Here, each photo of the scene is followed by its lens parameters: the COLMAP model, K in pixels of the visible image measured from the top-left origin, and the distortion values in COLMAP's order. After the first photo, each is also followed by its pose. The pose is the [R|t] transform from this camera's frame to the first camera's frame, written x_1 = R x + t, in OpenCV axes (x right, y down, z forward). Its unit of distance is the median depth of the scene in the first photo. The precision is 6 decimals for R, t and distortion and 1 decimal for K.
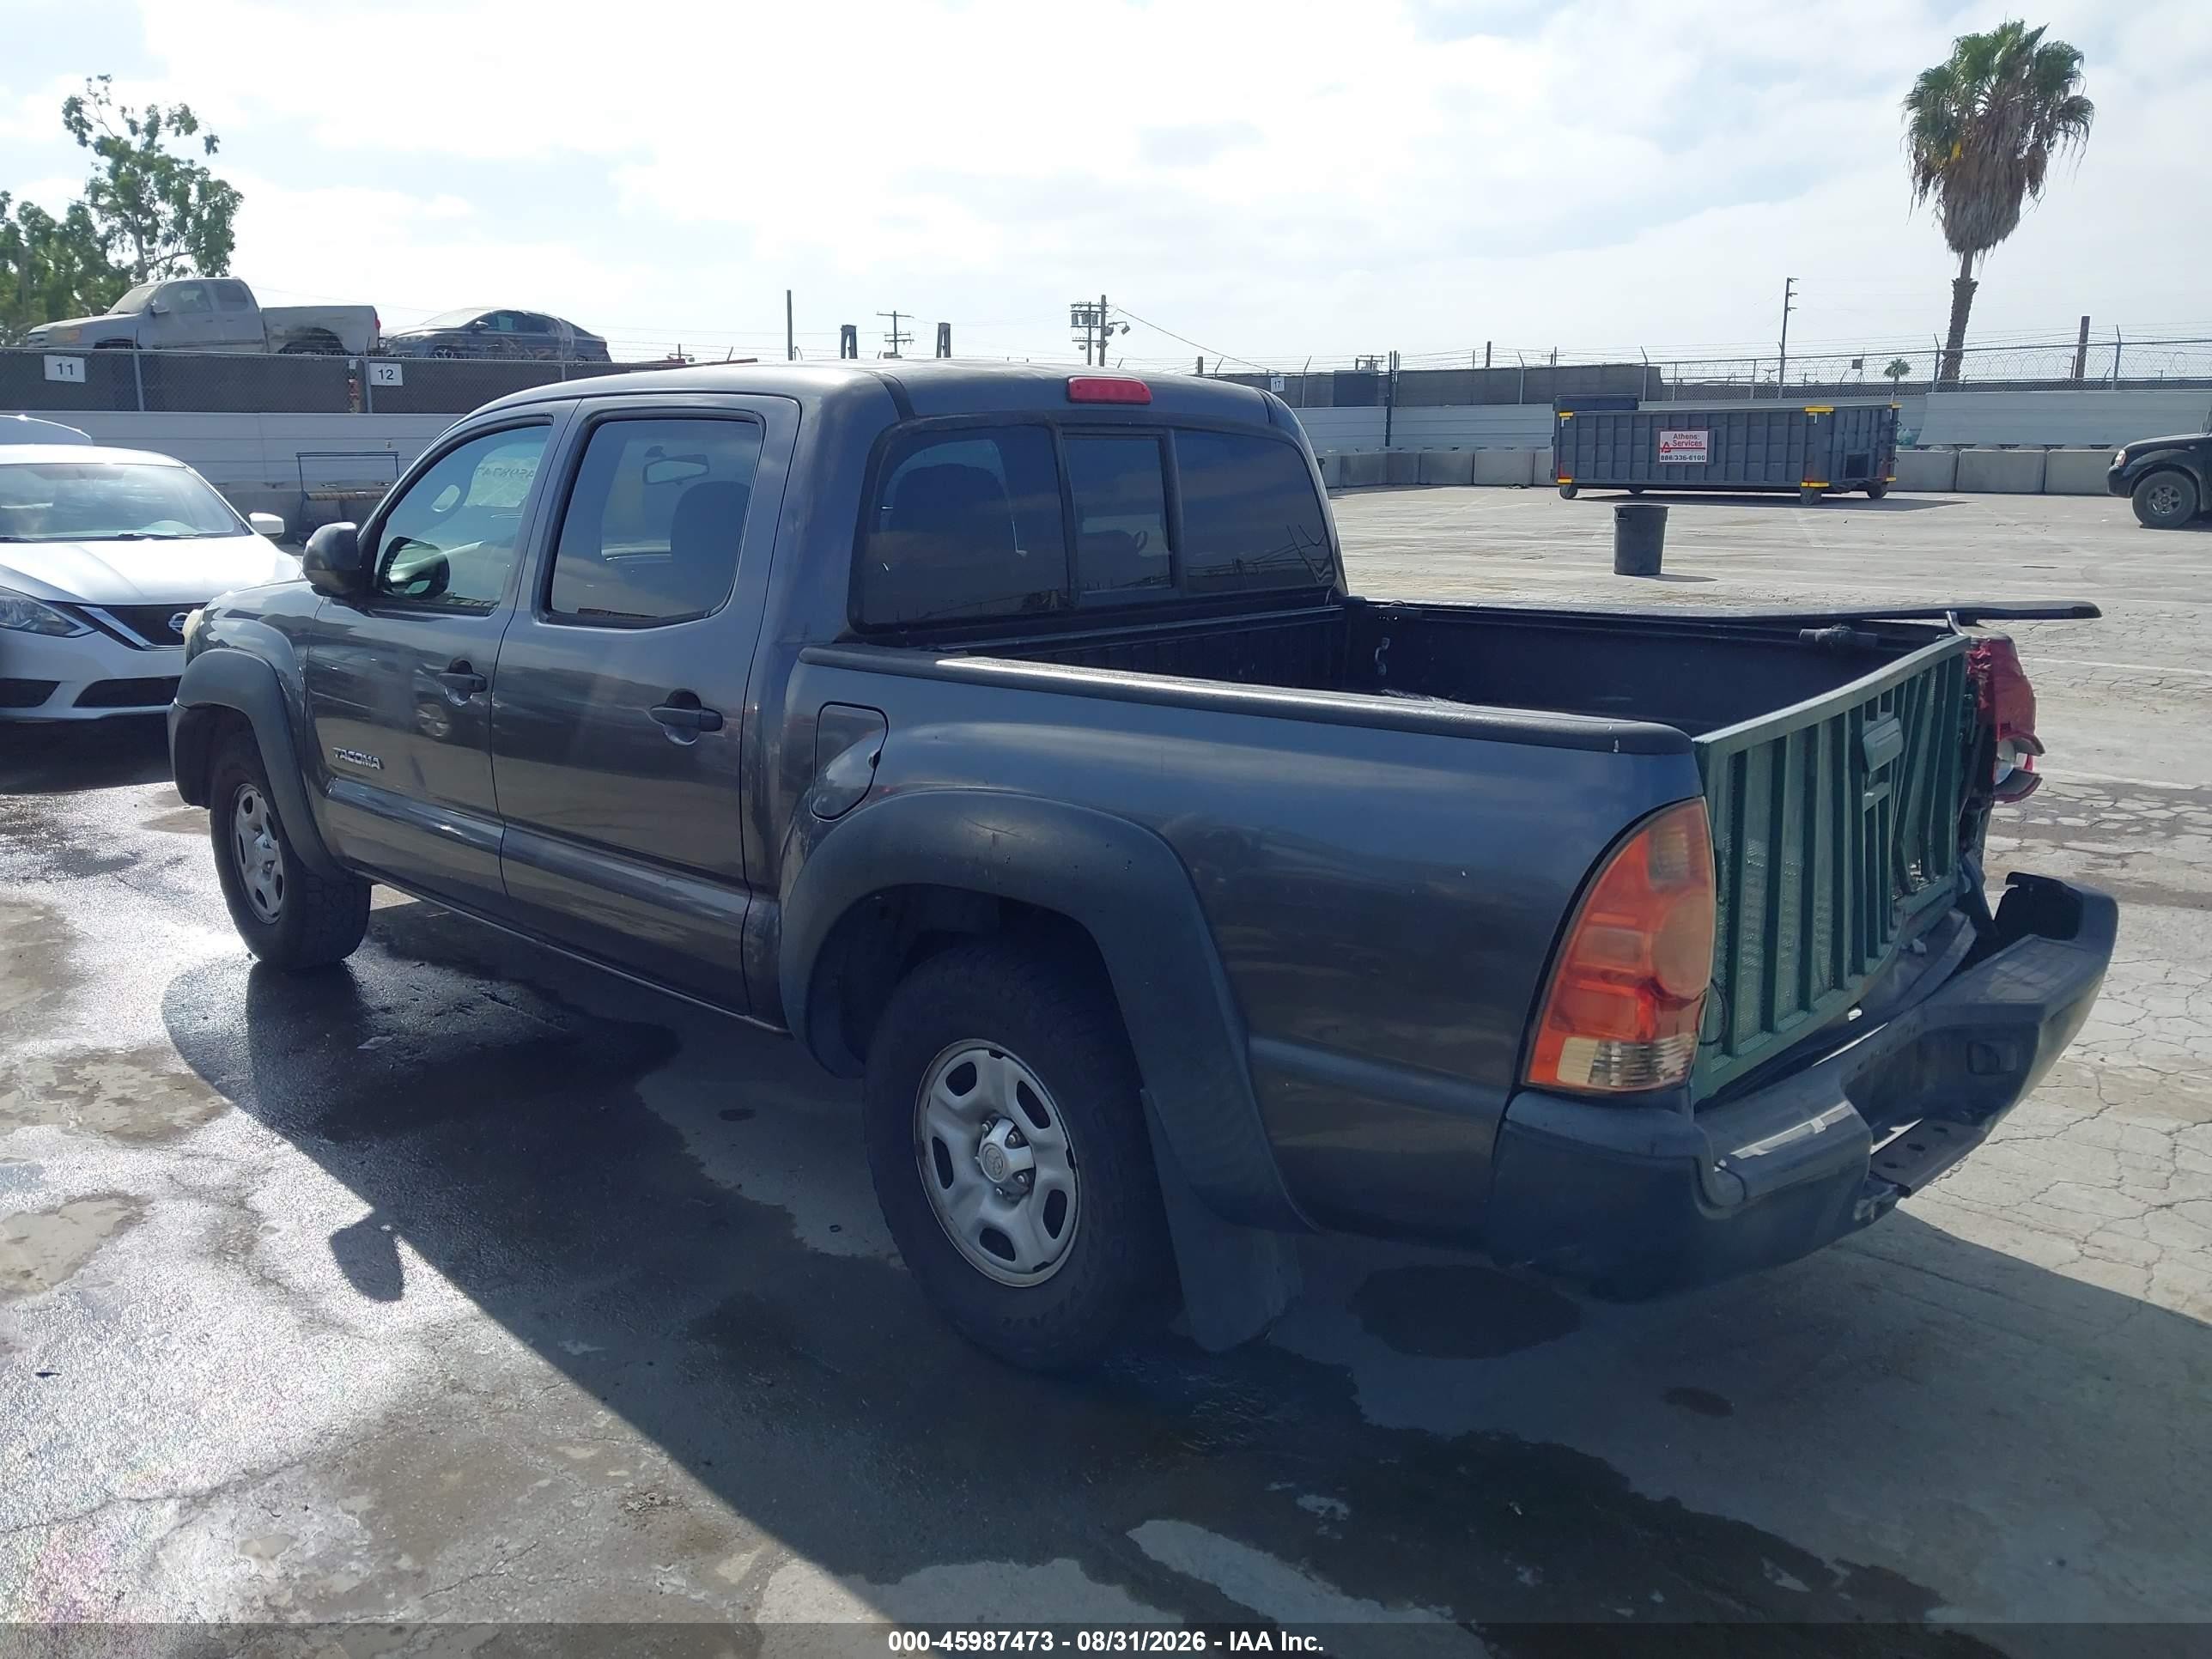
lens RADIAL K [[1762.5, 0, 1099.5], [0, 1762.5, 839.0], [0, 0, 1]] dist [0.020835, -0.030872]
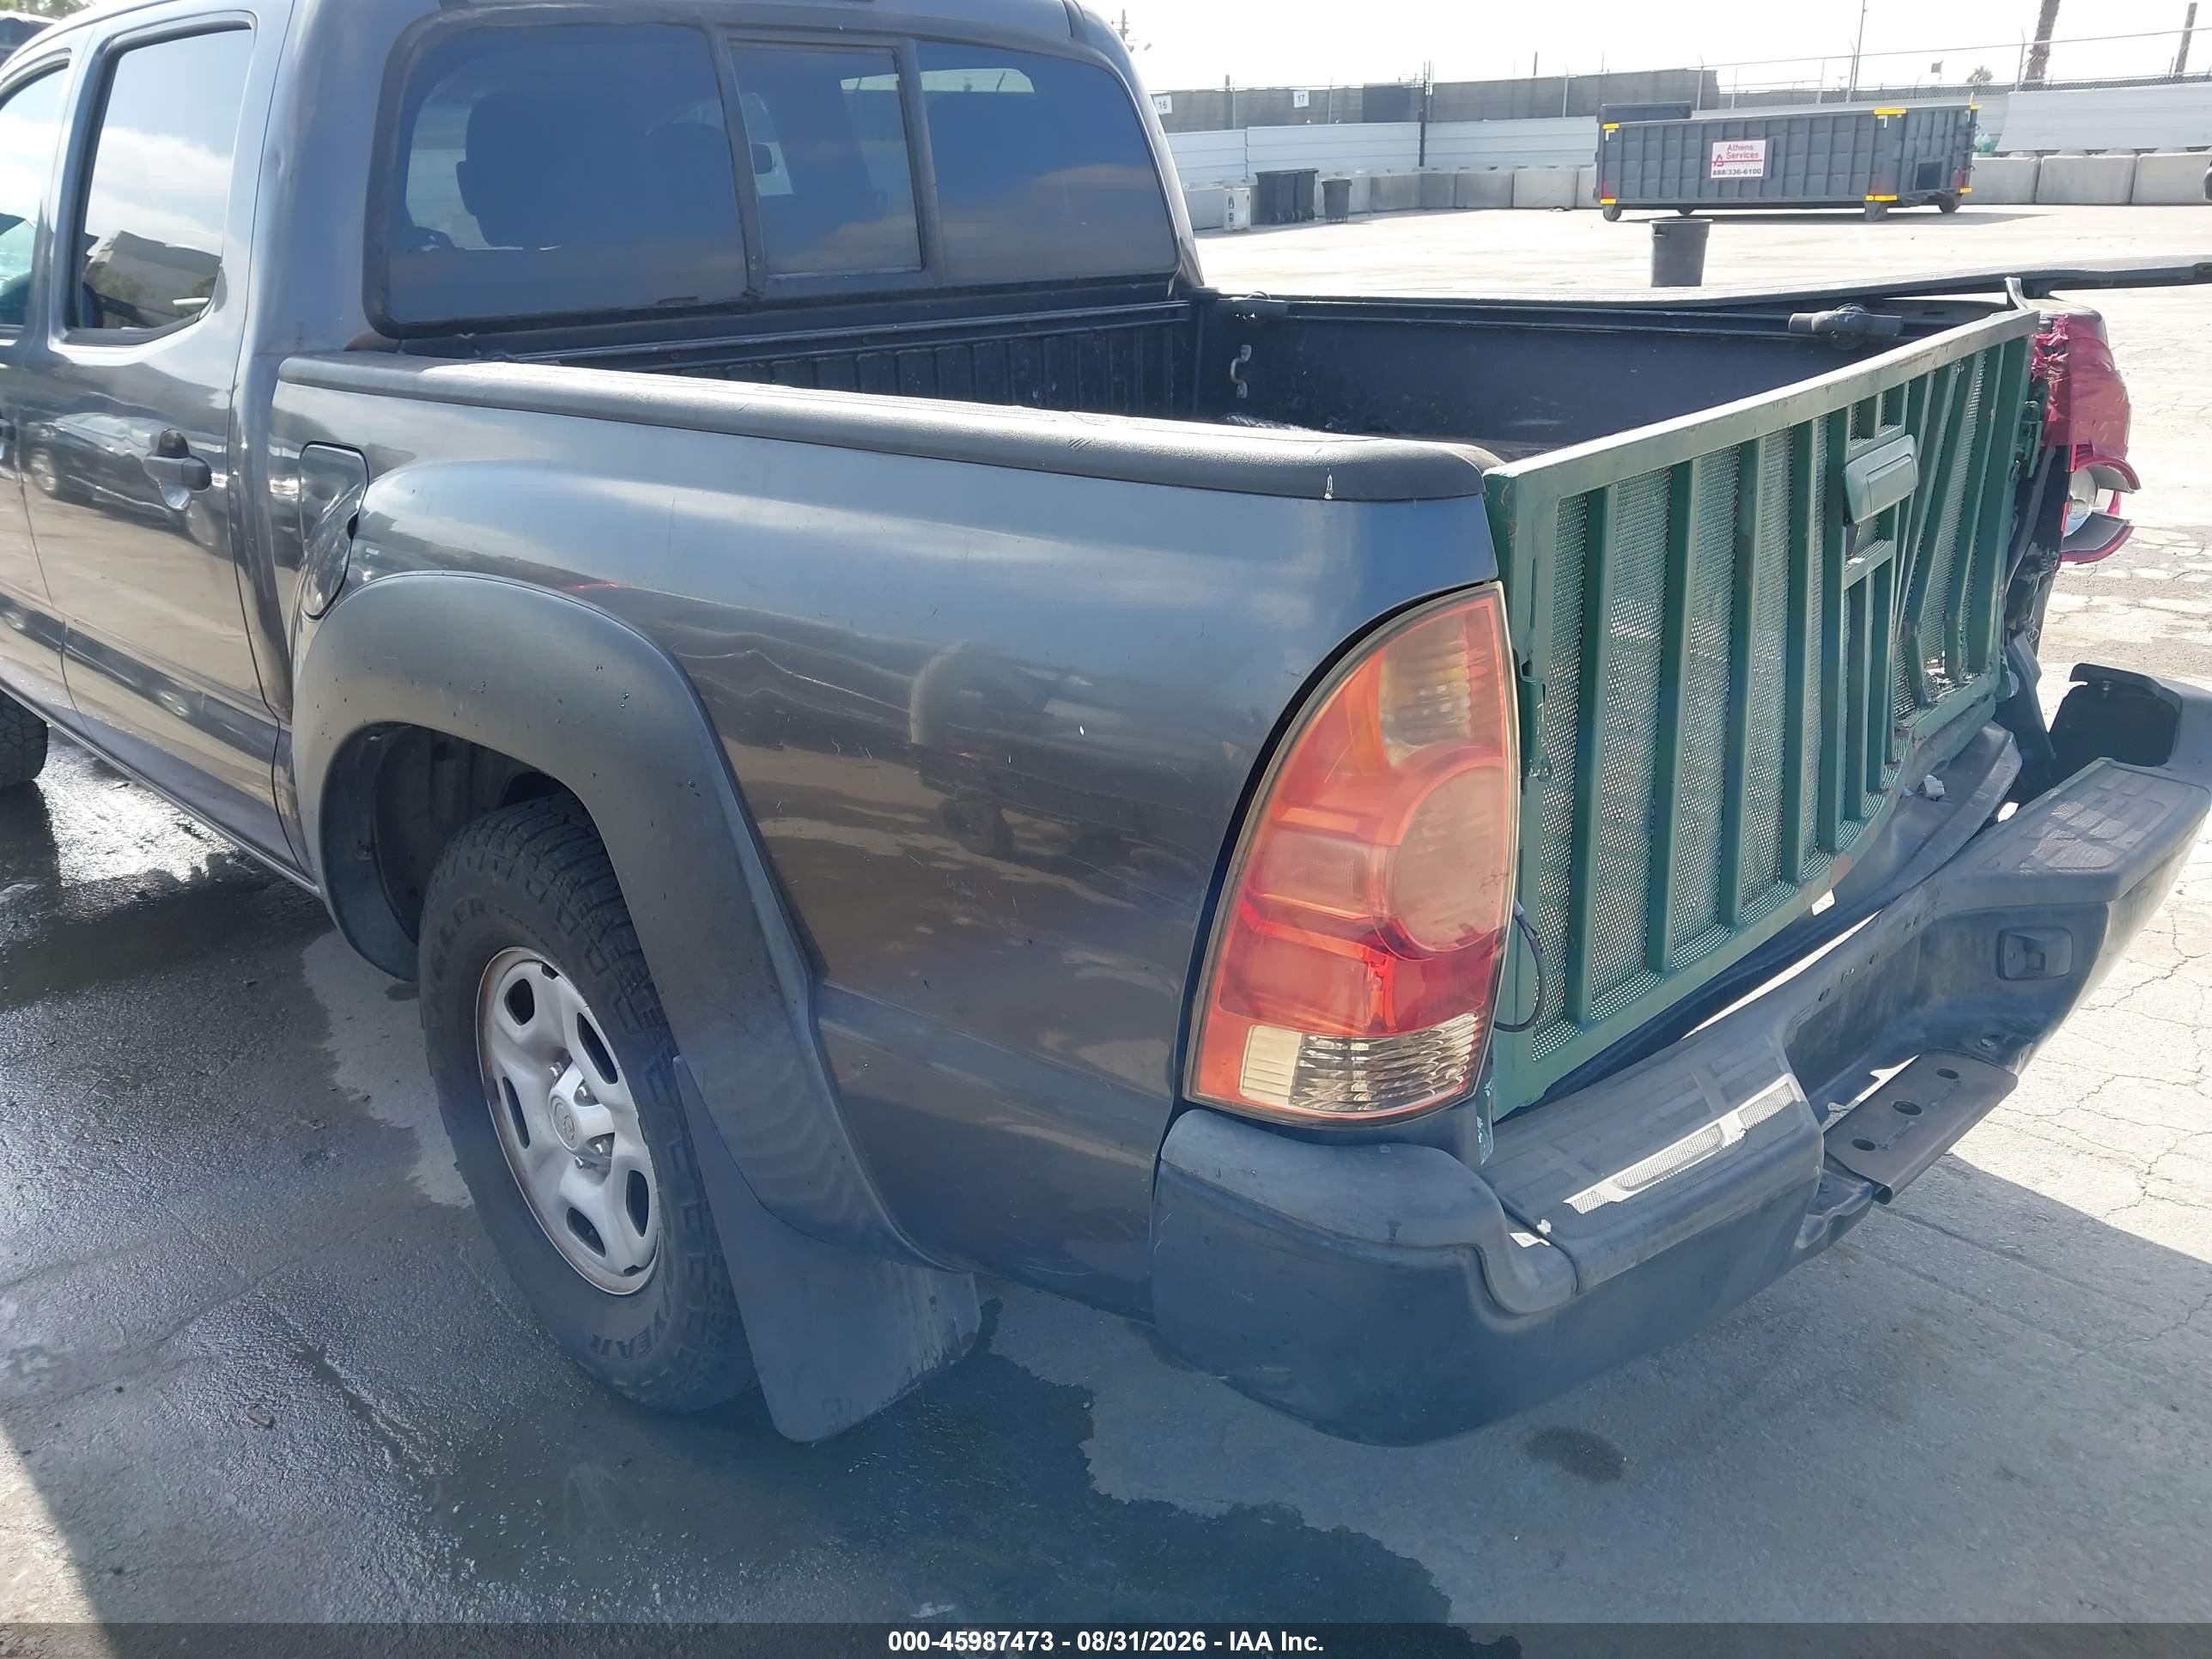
lens RADIAL K [[1762.5, 0, 1115.1], [0, 1762.5, 853.2], [0, 0, 1]] dist [0.020835, -0.030872]
pose [[0.999755, -0.013632, -0.017428, 0.139775], [0.015981, 0.989646, 0.142635, -0.012116], [0.015303, -0.142878, 0.989622, 0.278987]]
